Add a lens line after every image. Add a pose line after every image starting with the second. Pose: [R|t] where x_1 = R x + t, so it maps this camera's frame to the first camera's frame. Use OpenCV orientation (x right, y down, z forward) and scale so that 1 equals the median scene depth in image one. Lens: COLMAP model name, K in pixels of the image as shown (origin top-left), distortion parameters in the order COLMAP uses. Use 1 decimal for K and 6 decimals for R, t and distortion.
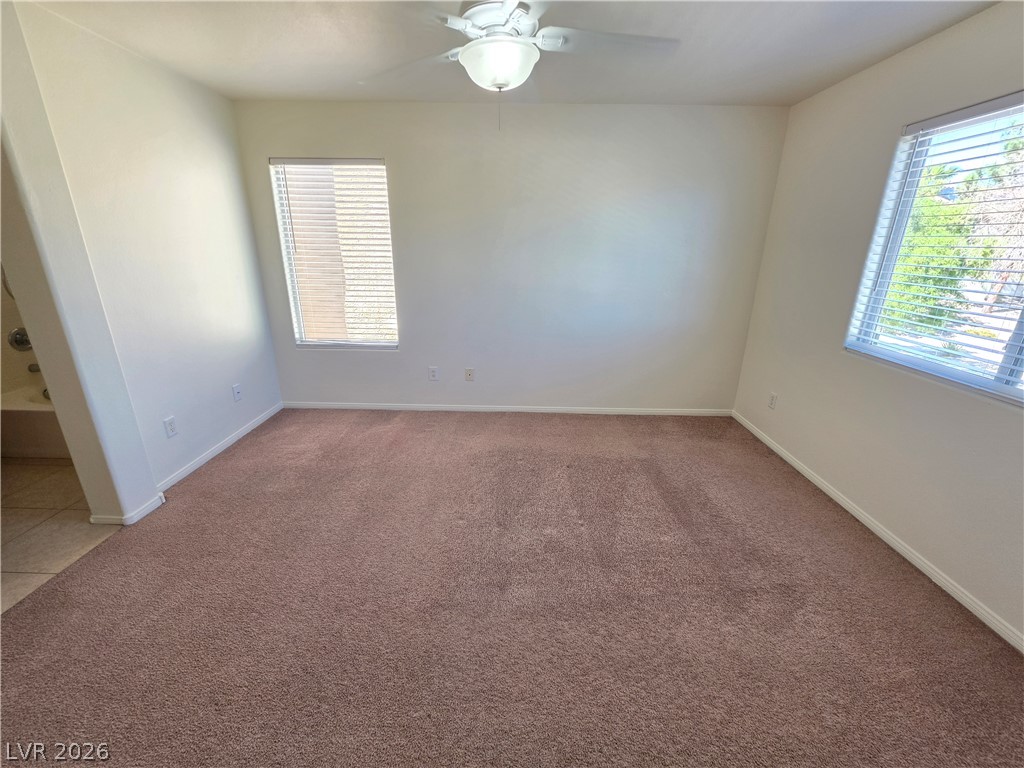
lens RADIAL K [[409.7, 0, 510.9], [0, 409.7, 380.8], [0, 0, 1]] dist [0.000837, 0.001077]
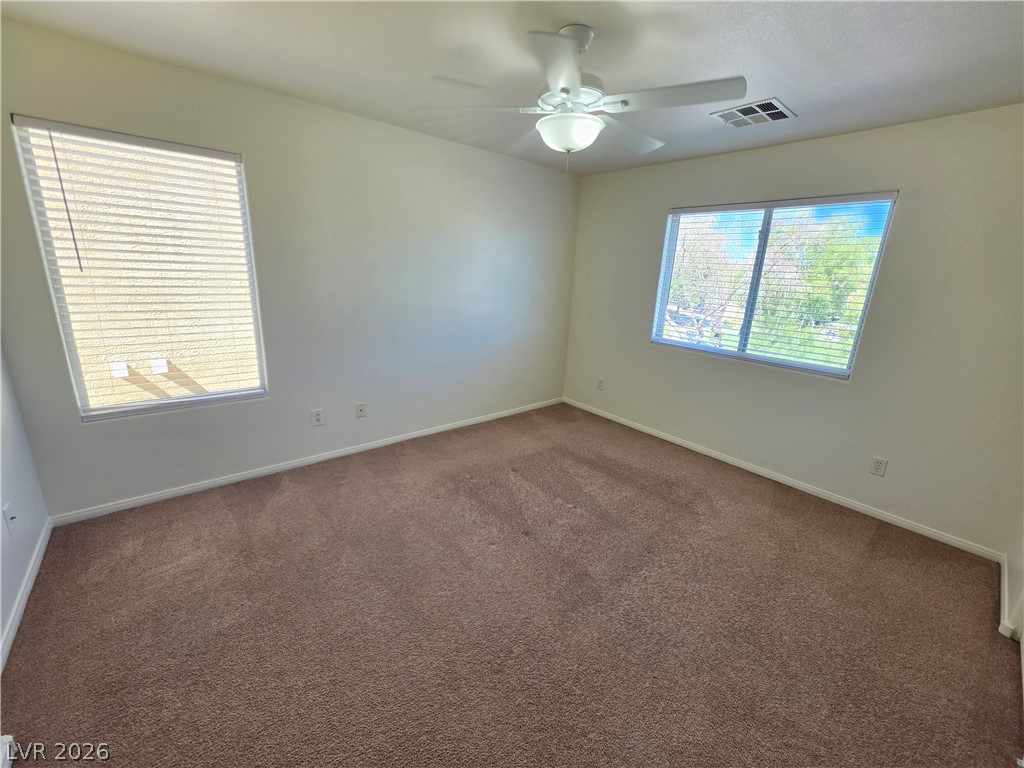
lens RADIAL K [[409.7, 0, 517.0], [0, 409.7, 378.2], [0, 0, 1]] dist [0.000837, 0.001077]
pose [[0.753132, -0.148075, 0.640989, -0.470444], [0.171889, 0.984785, 0.025534, -0.055337], [-0.635017, 0.090949, 0.767125, 0.110702]]
